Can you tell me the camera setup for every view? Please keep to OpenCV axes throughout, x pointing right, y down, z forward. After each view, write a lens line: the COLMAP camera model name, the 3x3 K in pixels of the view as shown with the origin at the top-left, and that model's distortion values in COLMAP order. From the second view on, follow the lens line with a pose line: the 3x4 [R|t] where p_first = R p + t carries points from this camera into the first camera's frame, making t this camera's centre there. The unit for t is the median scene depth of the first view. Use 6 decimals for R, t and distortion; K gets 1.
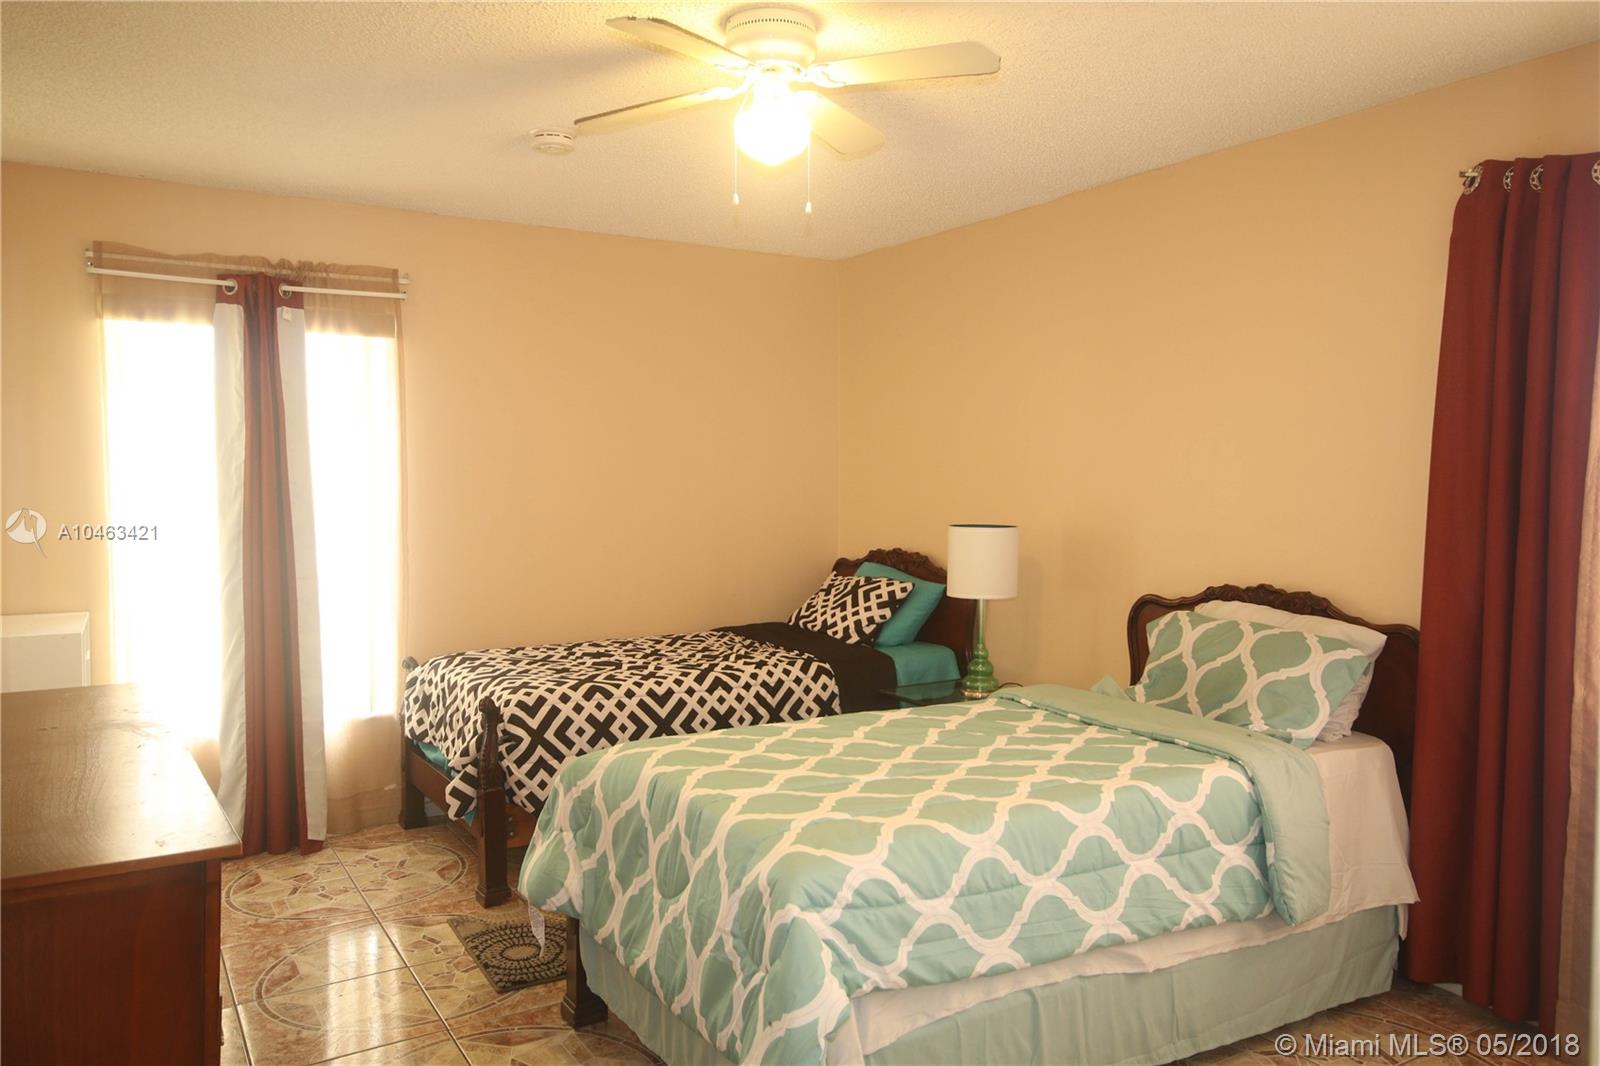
lens RADIAL K [[1181.8, 0, 800.0], [0, 1181.8, 533.0], [0, 0, 1]] dist [0.001664, 0.000750]
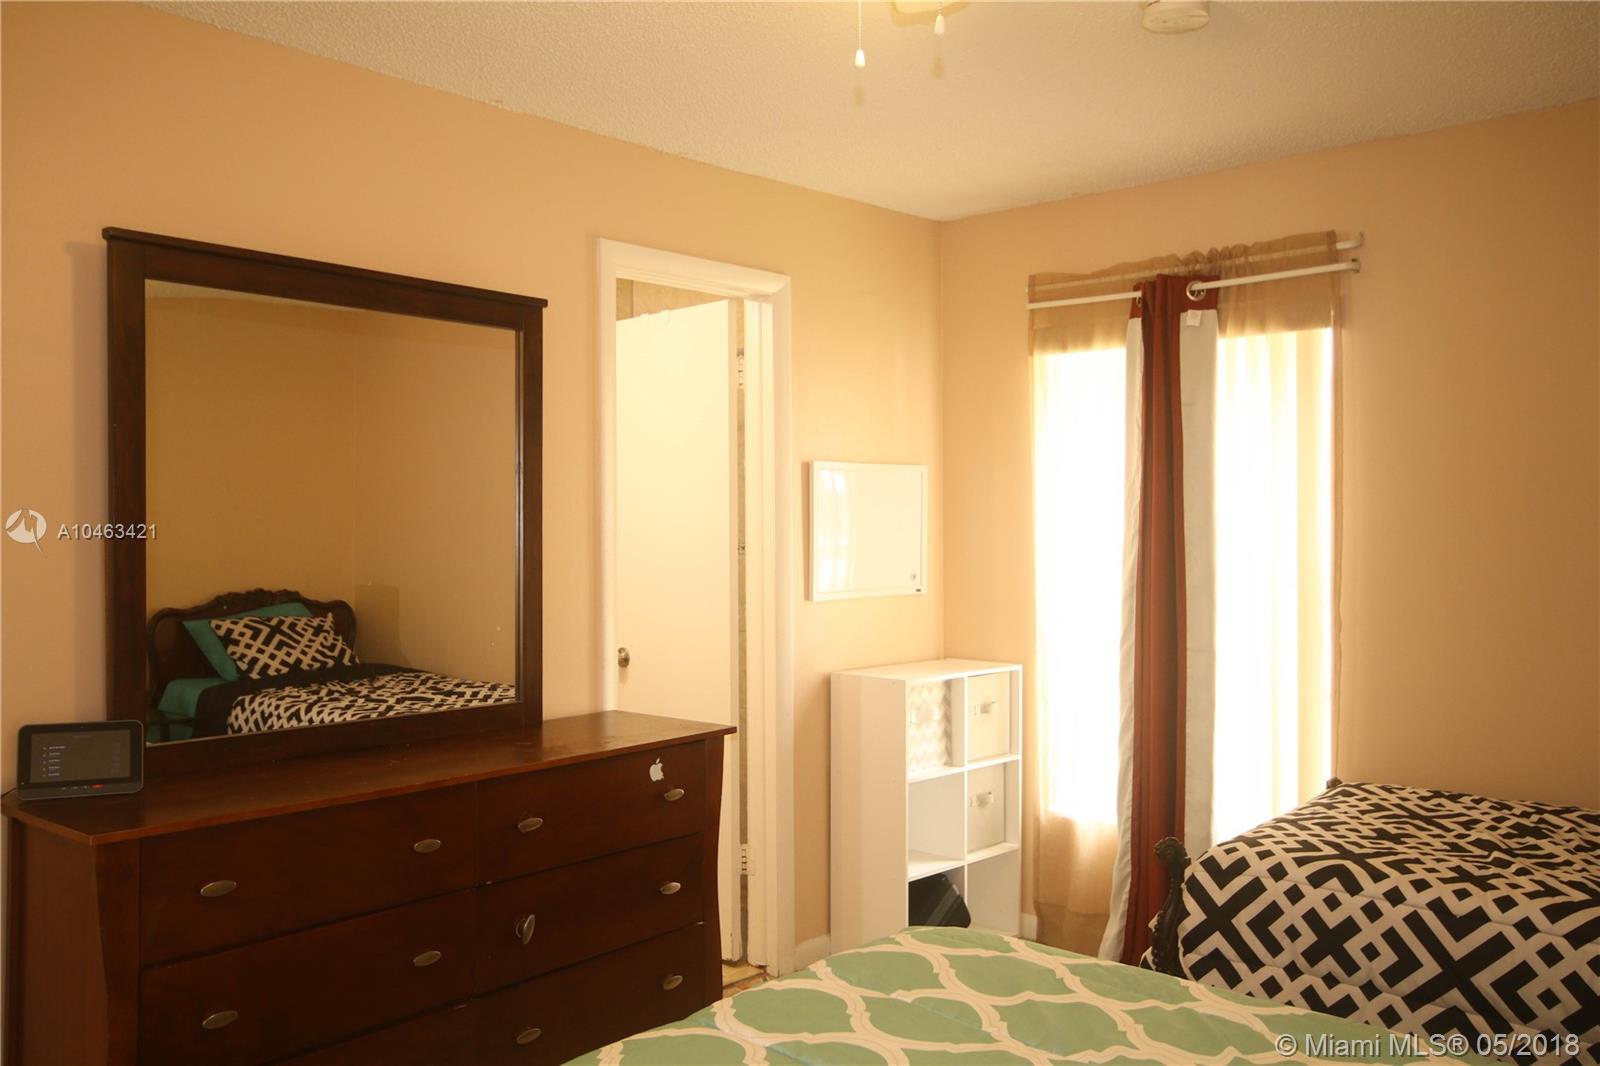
lens RADIAL K [[1377.5, 0, 800.0], [0, 1377.5, 533.0], [0, 0, 1]] dist [0.003921, 0.003974]
pose [[0.255994, 0.001687, -0.966677, 0.421208], [-0.045604, 0.998906, -0.010334, -0.019418], [0.965602, 0.046730, 0.255791, 0.535356]]
